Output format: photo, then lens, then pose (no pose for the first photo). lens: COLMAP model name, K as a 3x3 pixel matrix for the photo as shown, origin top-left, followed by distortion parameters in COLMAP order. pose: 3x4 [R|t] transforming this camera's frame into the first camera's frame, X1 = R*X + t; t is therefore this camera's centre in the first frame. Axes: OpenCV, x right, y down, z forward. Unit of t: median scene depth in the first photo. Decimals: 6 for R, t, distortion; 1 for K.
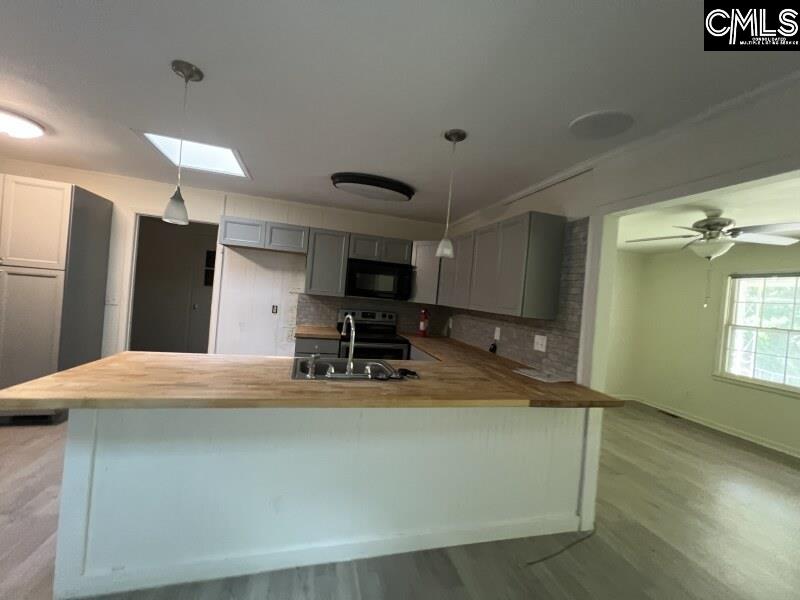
lens RADIAL K [[325.9, 0, 399.0], [0, 325.9, 300.2], [0, 0, 1]] dist [0.000028, 0.000024]
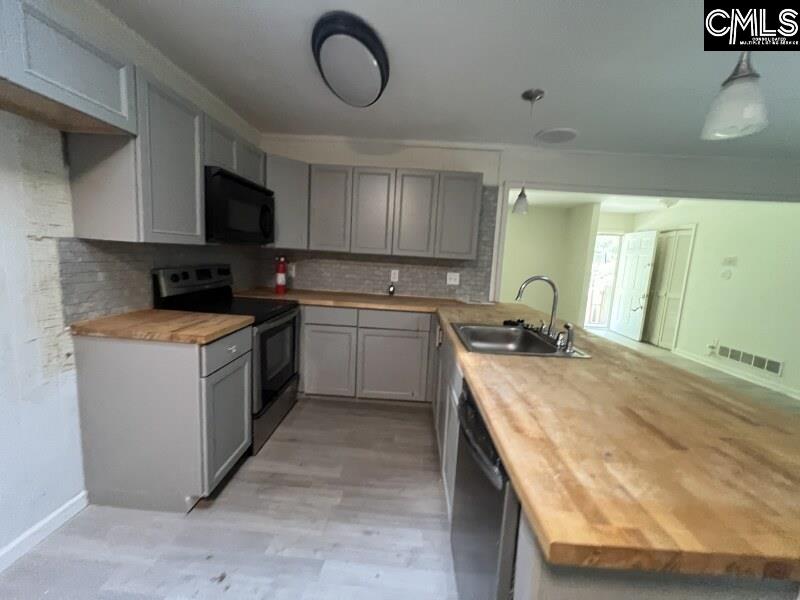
lens RADIAL K [[323.1, 0, 397.1], [0, 323.1, 295.6], [0, 0, 1]] dist [0.001274, 0.000208]
pose [[0.317485, -0.189901, 0.929054, -0.712309], [-0.014646, 0.978644, 0.205042, -0.051845], [-0.948150, -0.078705, 0.307923, 0.694834]]
